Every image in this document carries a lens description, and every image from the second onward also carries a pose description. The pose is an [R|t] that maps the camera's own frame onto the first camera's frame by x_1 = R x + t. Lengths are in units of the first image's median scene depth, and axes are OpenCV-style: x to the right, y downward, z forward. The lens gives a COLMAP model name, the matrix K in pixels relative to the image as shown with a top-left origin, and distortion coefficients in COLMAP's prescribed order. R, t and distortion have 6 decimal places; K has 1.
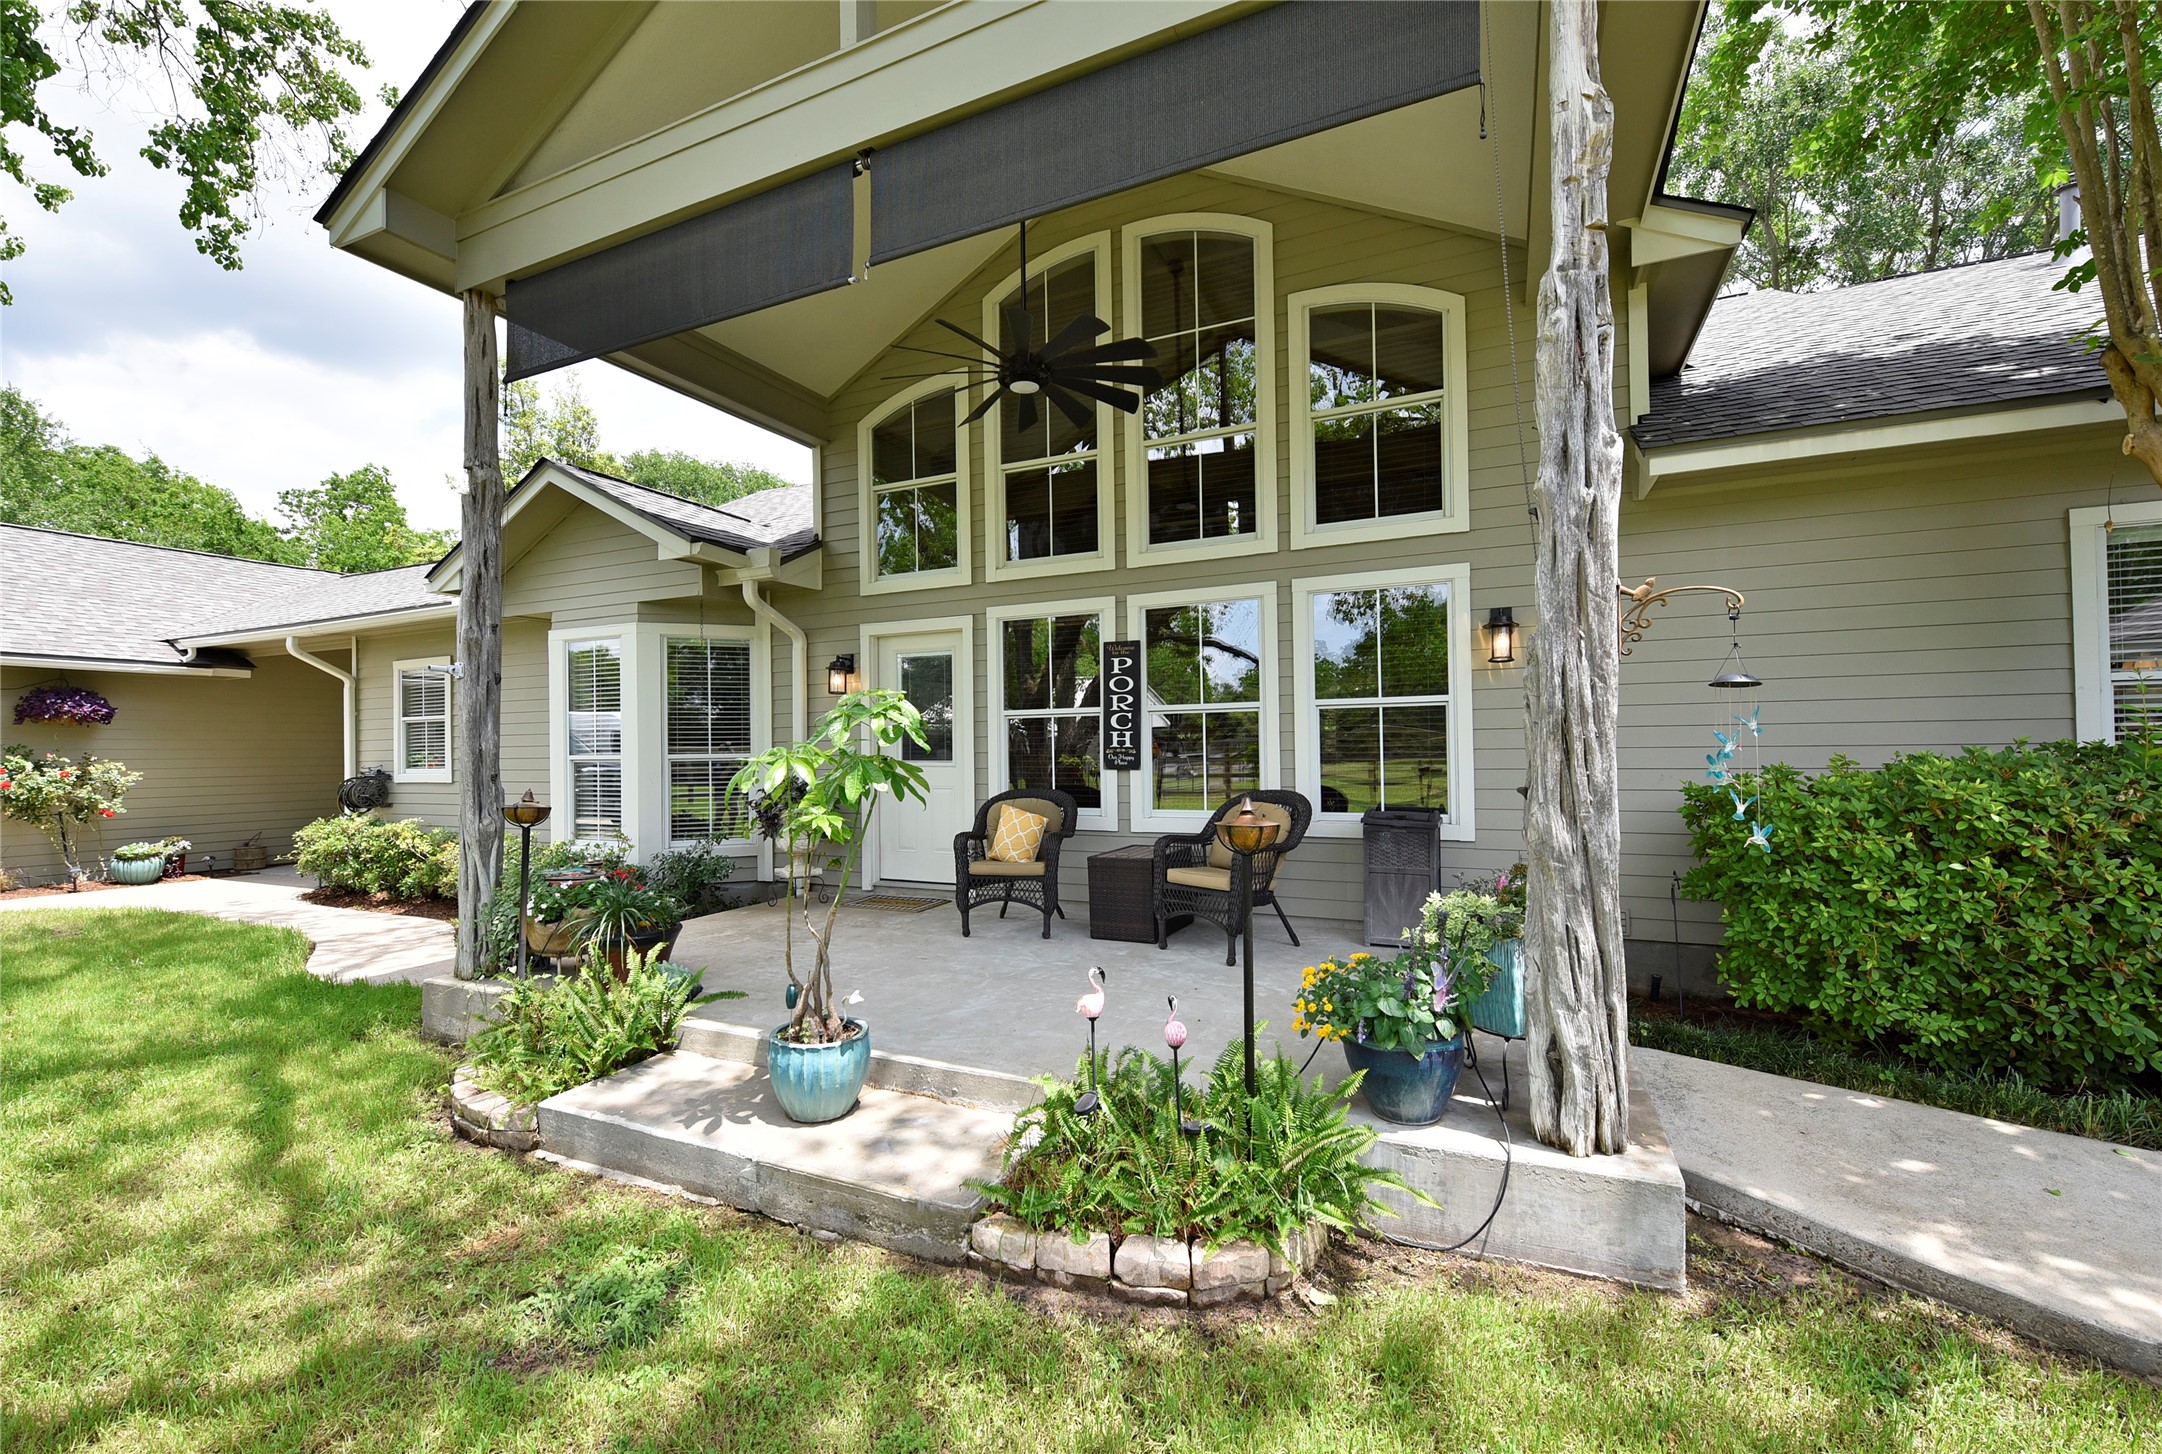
lens RADIAL K [[882.6, 0, 1083.2], [0, 882.6, 730.2], [0, 0, 1]] dist [0.002723, 0.000022]
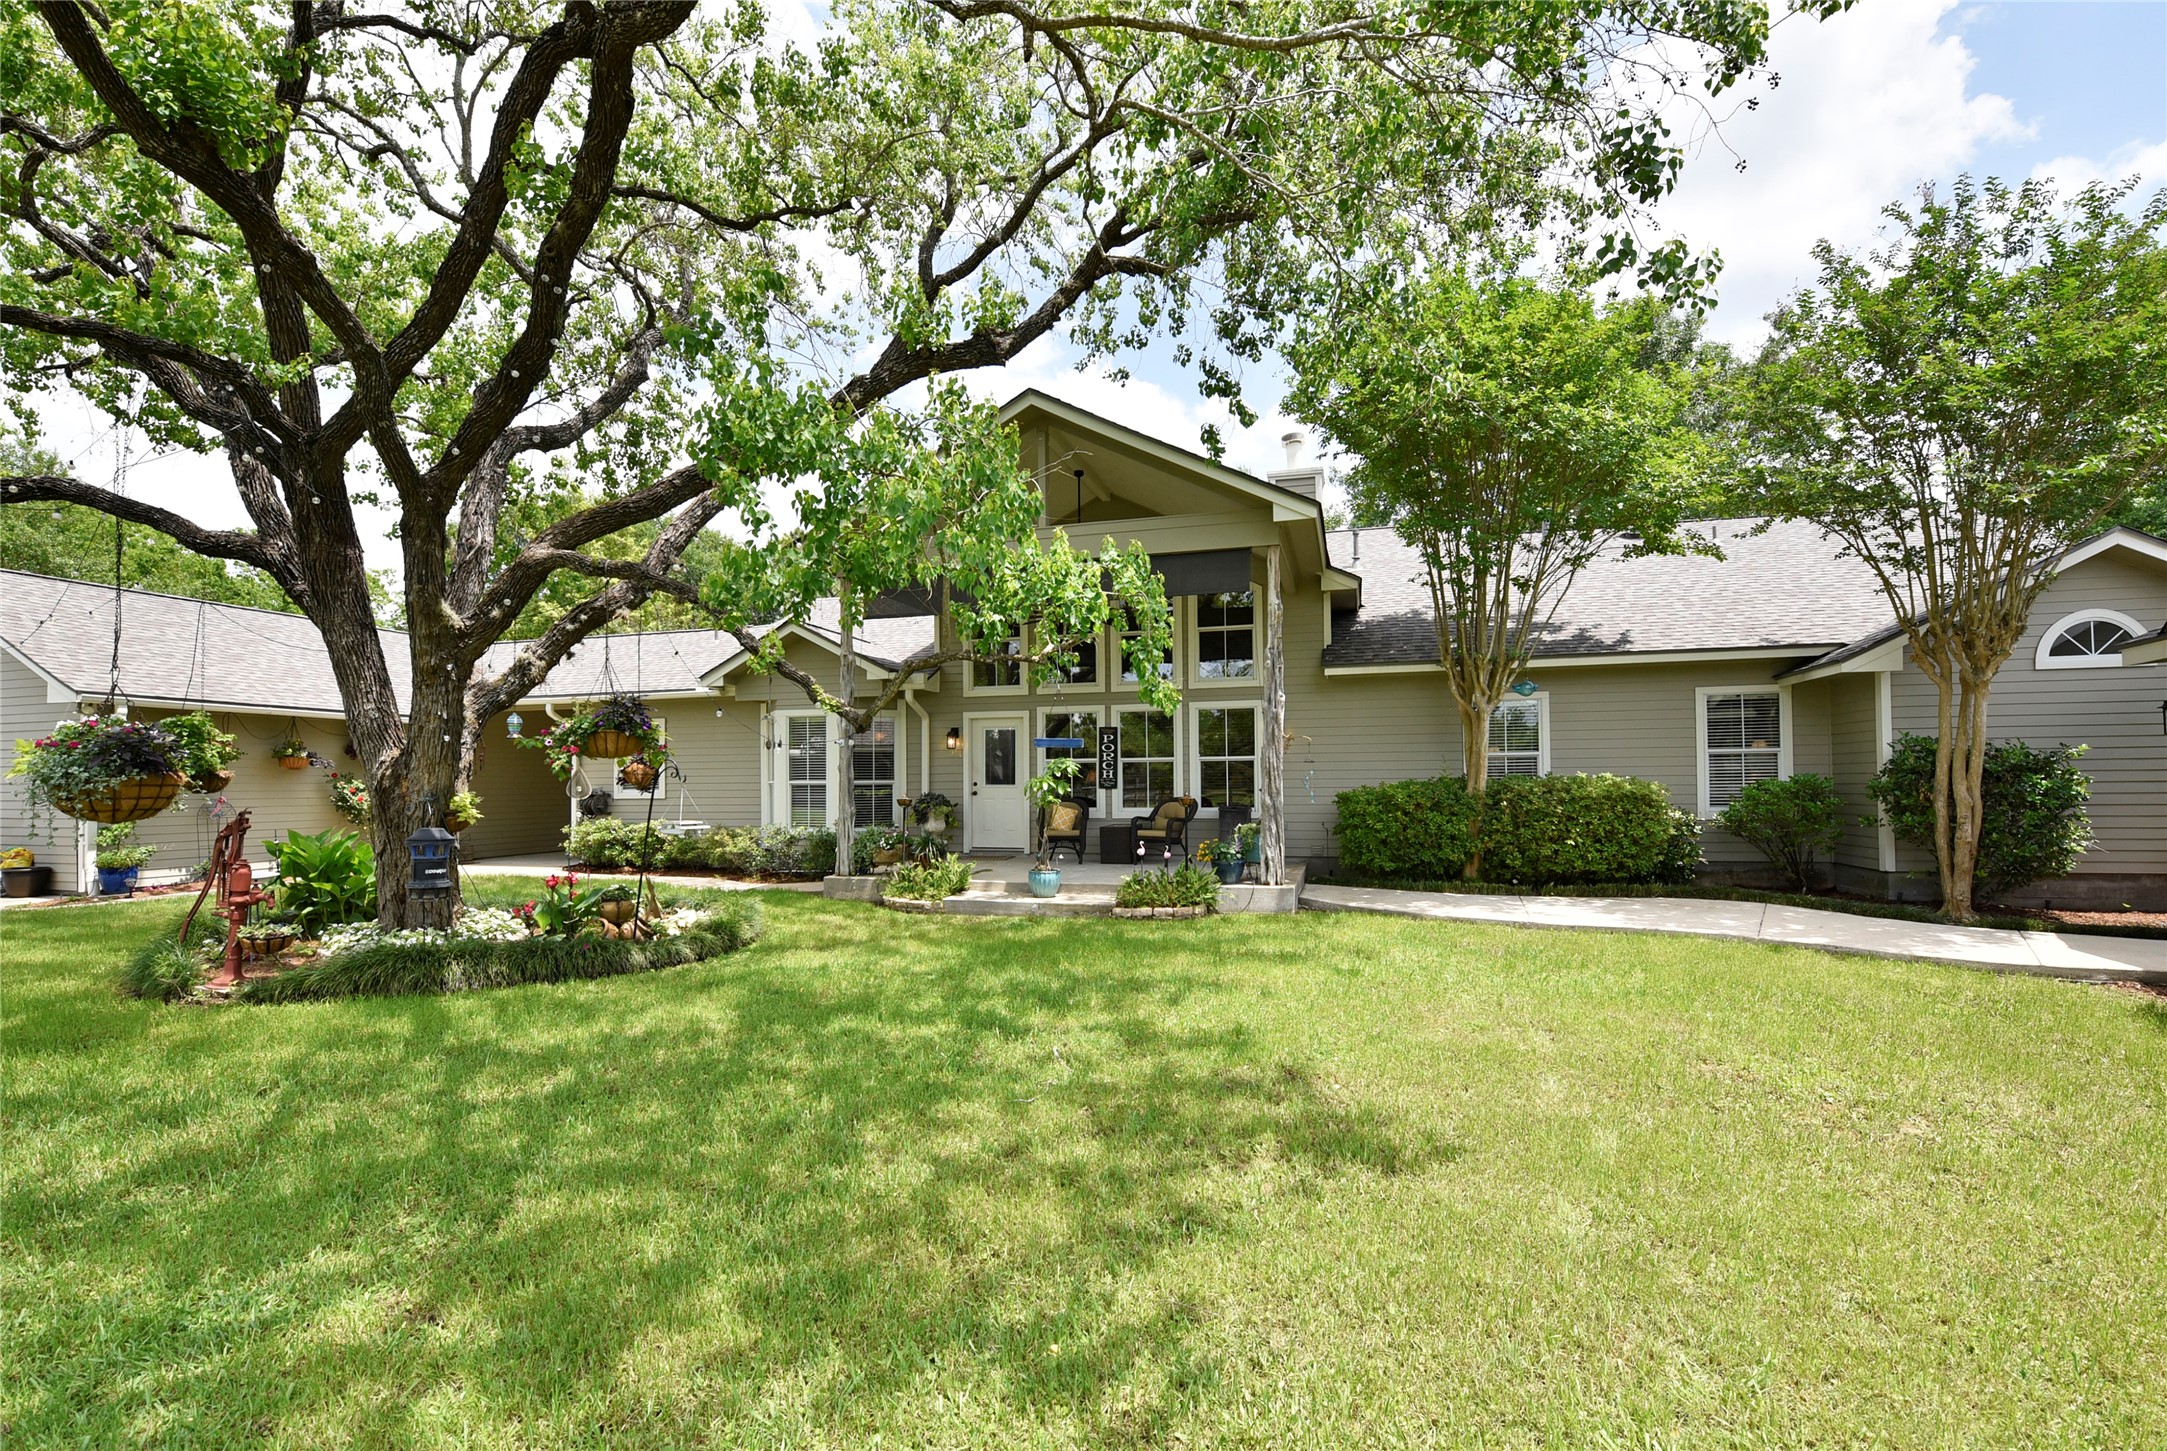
lens RADIAL K [[888.4, 0, 1093.4], [0, 888.4, 762.2], [0, 0, 1]] dist [-0.004934, -0.000110]
pose [[0.987296, 0.008651, 0.158658, -0.332636], [-0.008470, 0.999962, -0.001820, -0.014114], [-0.158668, 0.000453, 0.987332, -1.096917]]
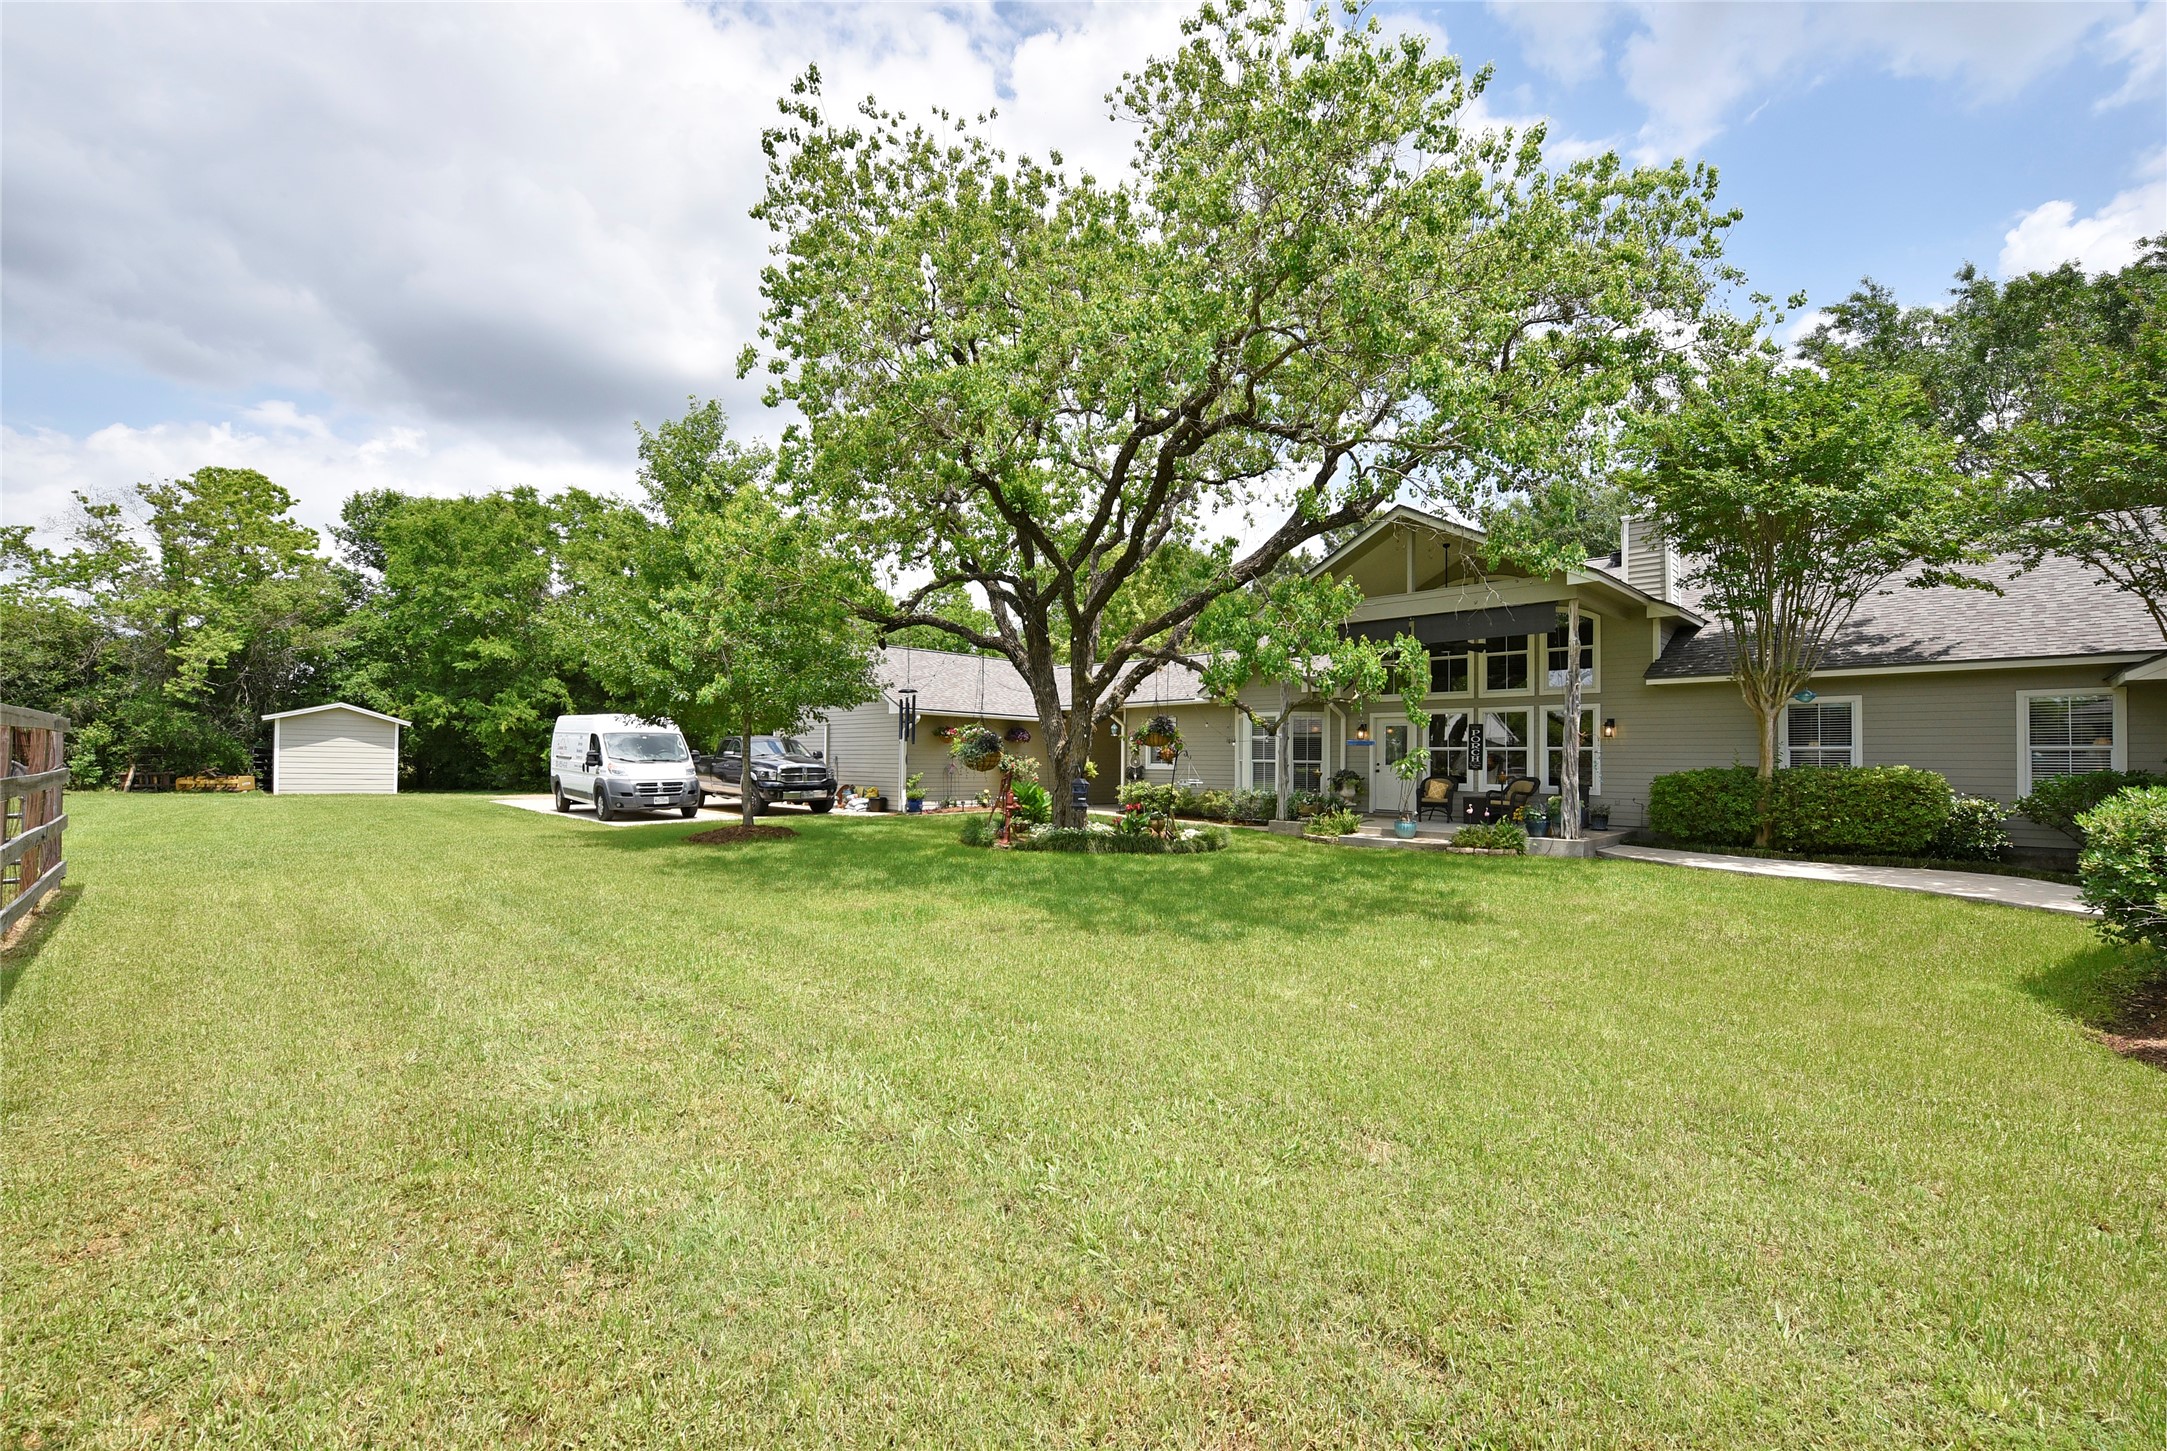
lens RADIAL K [[888.4, 0, 1097.4], [0, 888.4, 735.4], [0, 0, 1]] dist [-0.004934, -0.000110]
pose [[0.933031, 0.014861, -0.359489, -0.066940], [-0.017433, 0.999840, -0.003914, -0.033795], [0.359373, 0.009919, 0.933141, -2.135351]]
